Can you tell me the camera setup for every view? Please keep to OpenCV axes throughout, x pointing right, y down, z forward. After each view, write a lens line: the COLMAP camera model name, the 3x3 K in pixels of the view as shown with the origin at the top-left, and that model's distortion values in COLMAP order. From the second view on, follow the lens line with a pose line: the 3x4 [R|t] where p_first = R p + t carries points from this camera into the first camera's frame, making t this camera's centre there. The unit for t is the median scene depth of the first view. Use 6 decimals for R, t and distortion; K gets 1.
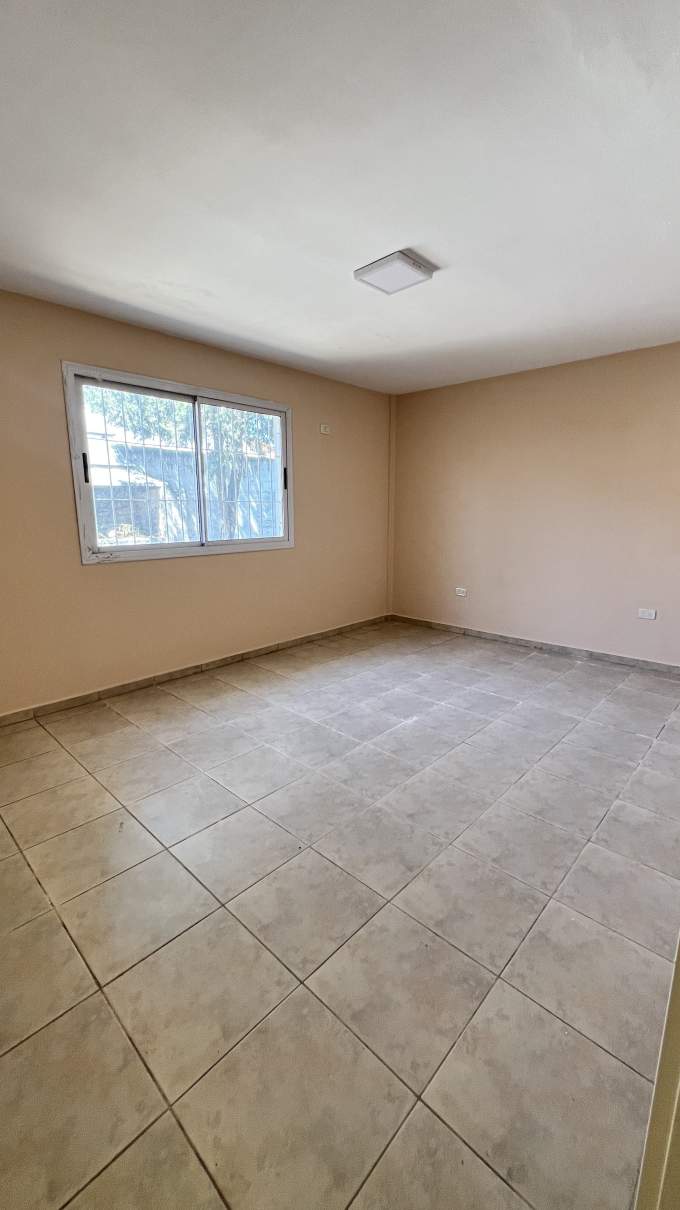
lens RADIAL K [[481.1, 0, 349.9], [0, 481.1, 607.9], [0, 0, 1]] dist [-0.009566, -0.000013]
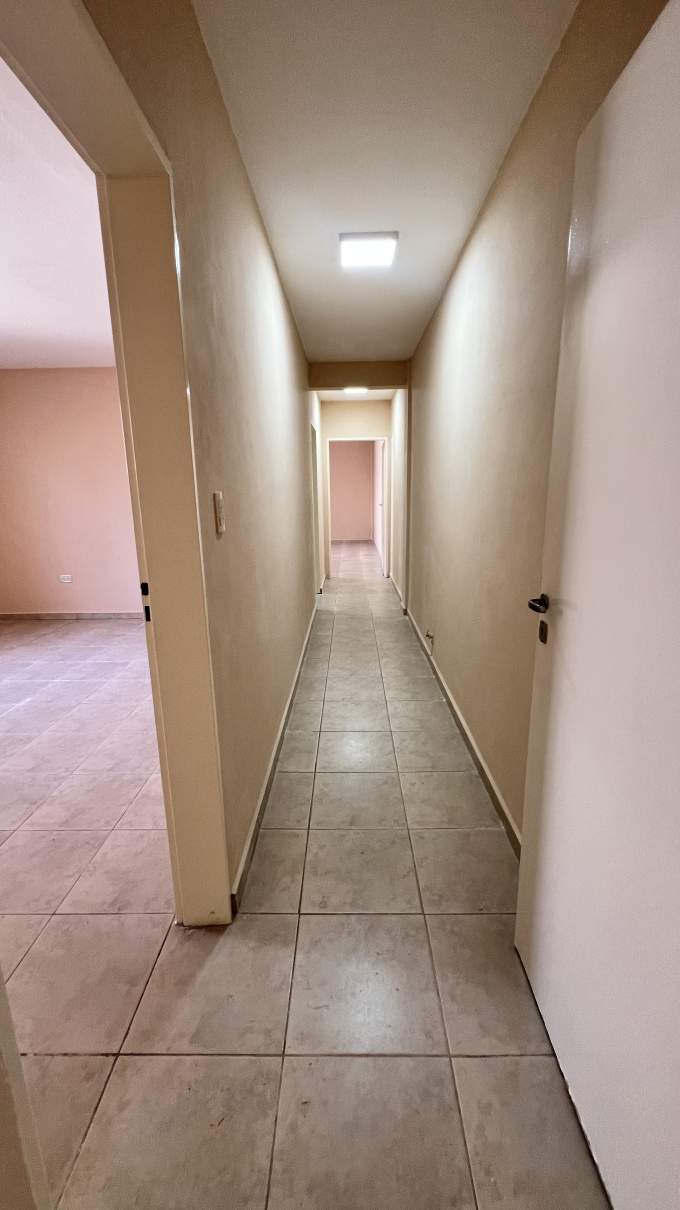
lens RADIAL K [[481.1, 0, 343.3], [0, 481.1, 606.1], [0, 0, 1]] dist [-0.009566, -0.000013]
pose [[0.745470, -0.175000, 0.643156, 0.024215], [0.158682, 0.983771, 0.083755, 0.101854], [-0.647375, 0.039620, 0.761141, -0.462275]]
